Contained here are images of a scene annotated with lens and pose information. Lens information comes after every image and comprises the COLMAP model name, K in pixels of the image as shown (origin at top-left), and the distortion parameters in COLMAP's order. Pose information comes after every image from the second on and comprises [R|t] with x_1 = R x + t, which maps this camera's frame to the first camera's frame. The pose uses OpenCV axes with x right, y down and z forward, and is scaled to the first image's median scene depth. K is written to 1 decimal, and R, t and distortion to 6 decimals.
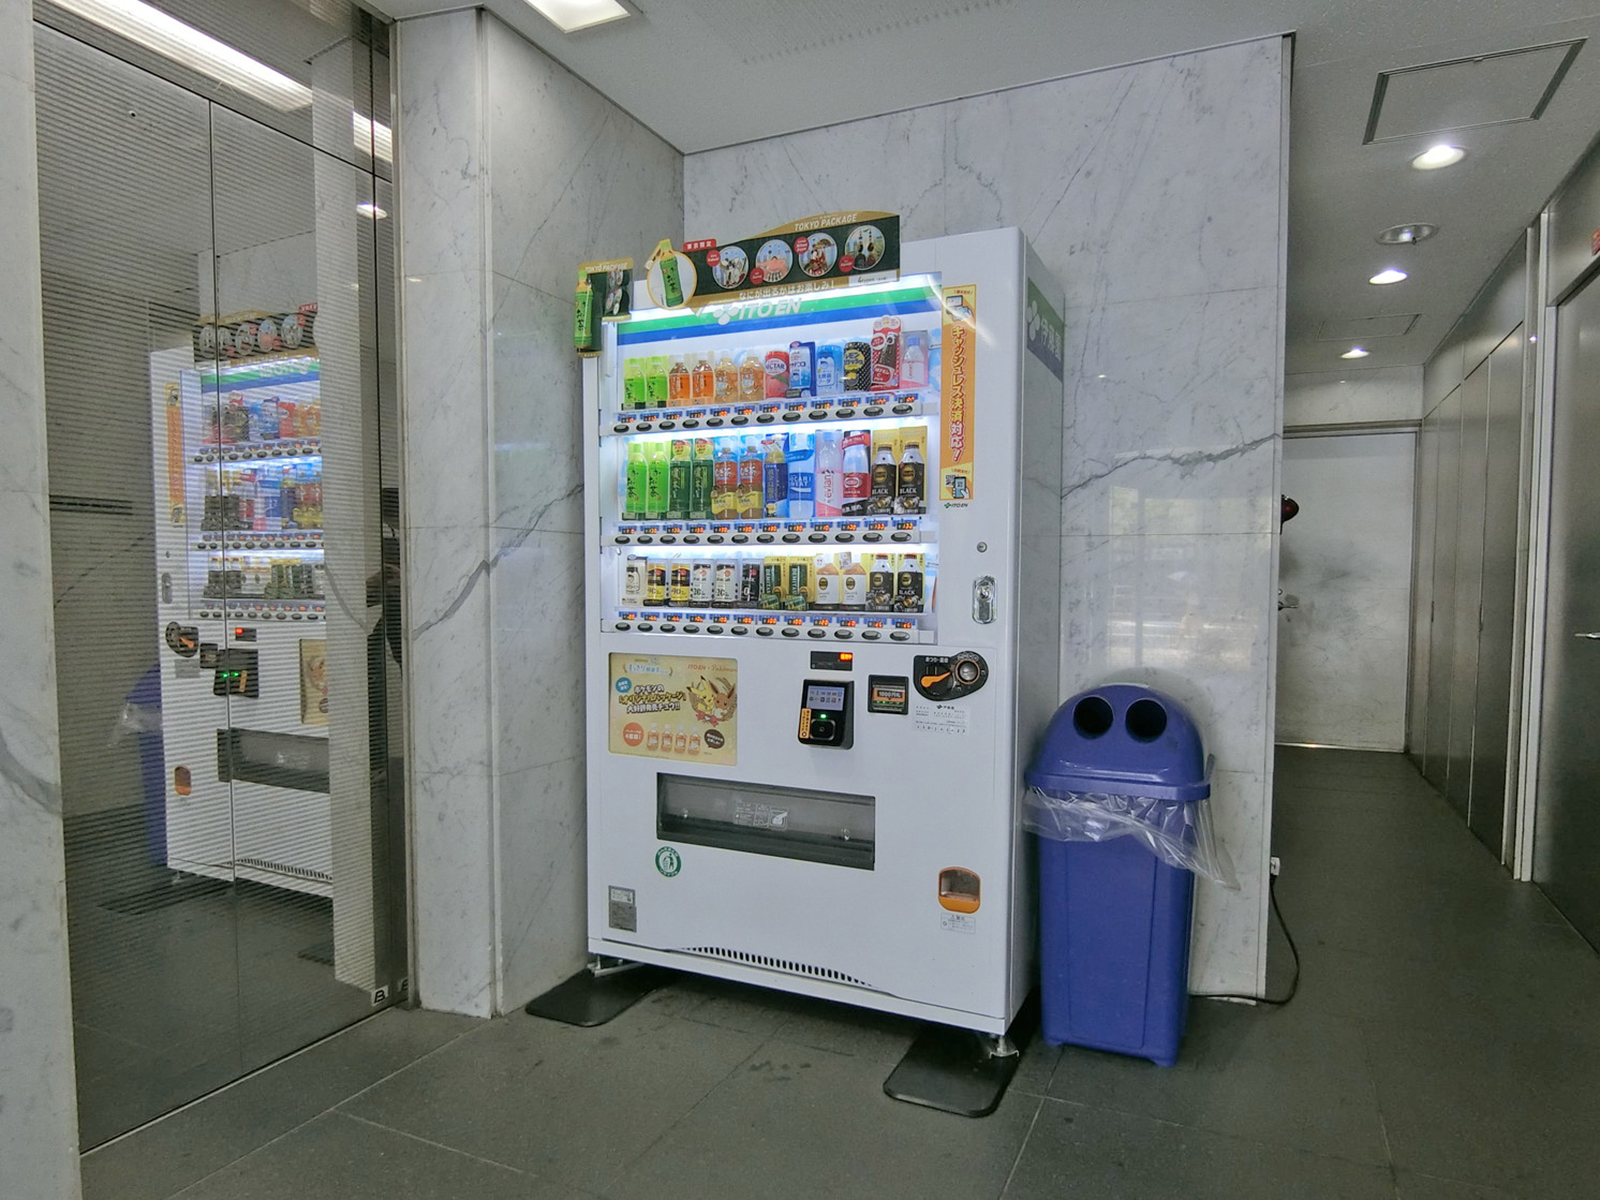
lens RADIAL K [[949.1, 0, 803.8], [0, 949.1, 609.0], [0, 0, 1]] dist [-0.003021, 0.001245]
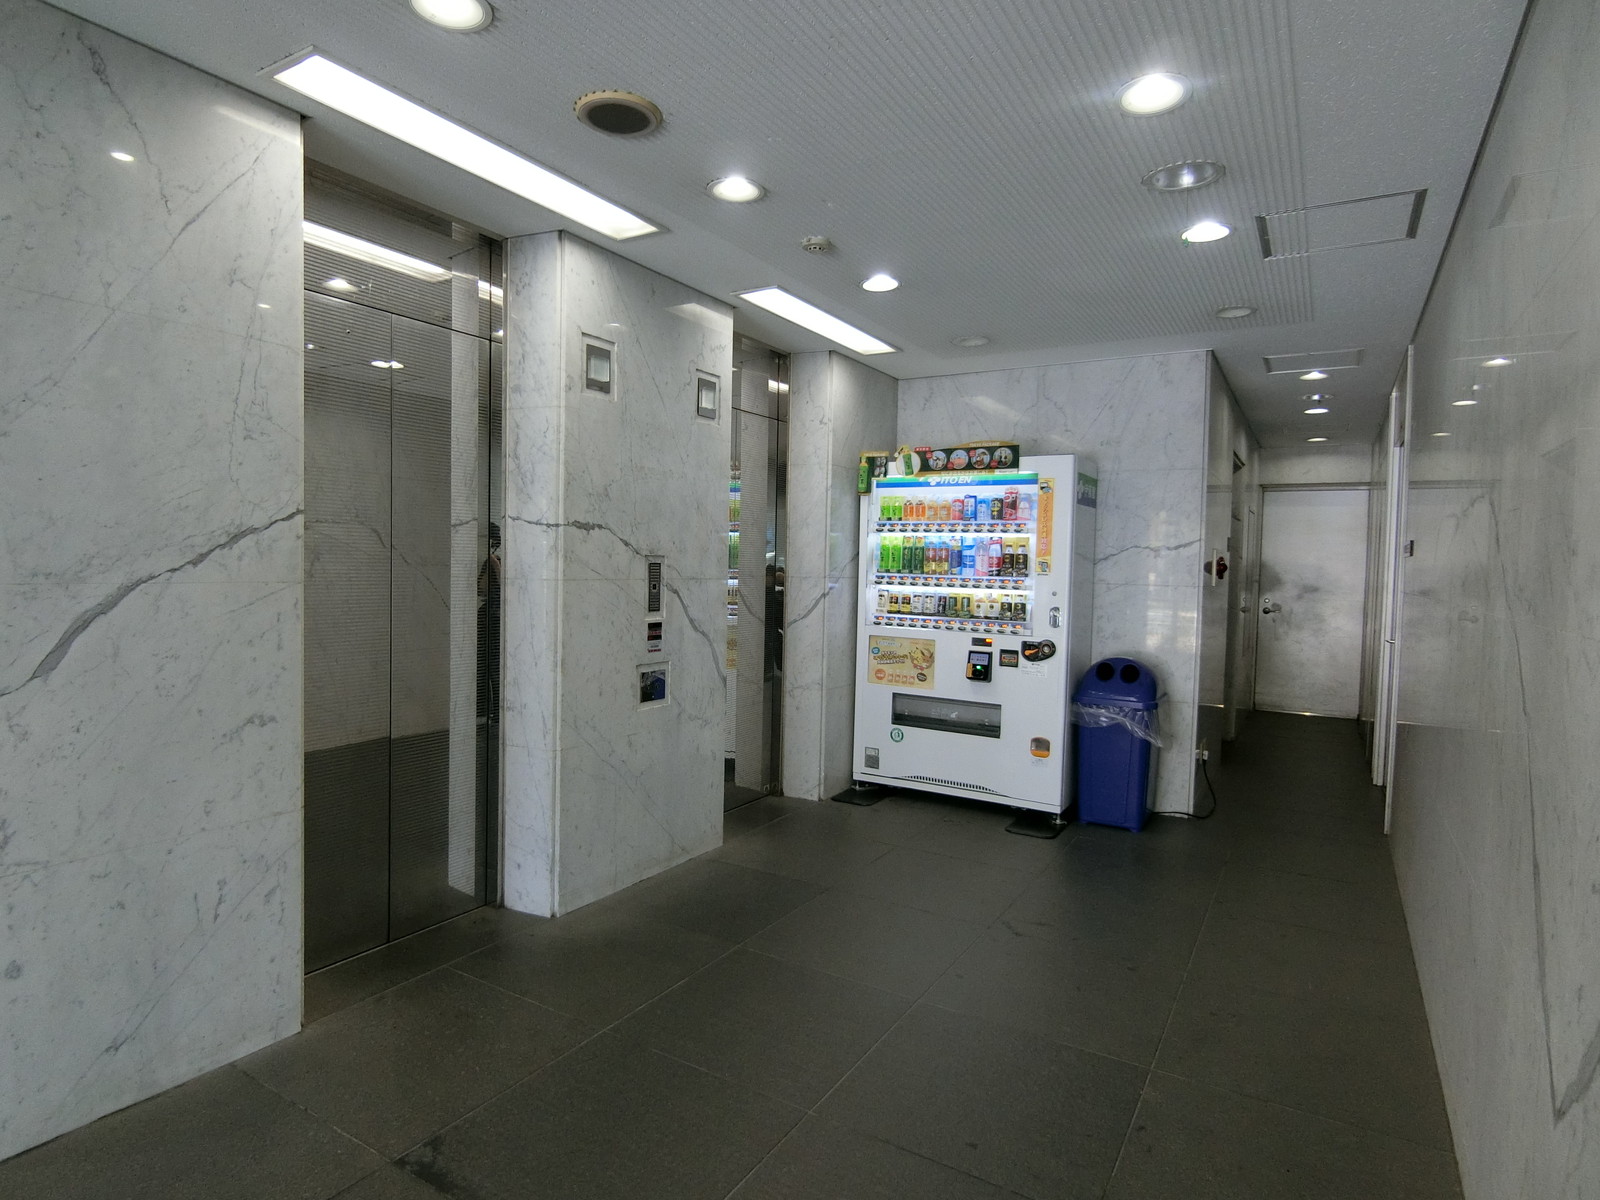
lens RADIAL K [[884.8, 0, 764.4], [0, 884.8, 584.6], [0, 0, 1]] dist [-0.000913, -0.000543]
pose [[0.992890, 0.021472, -0.117083, -0.226809], [-0.022068, 0.999749, -0.003798, -0.057759], [0.116973, 0.006355, 0.993115, -1.055860]]
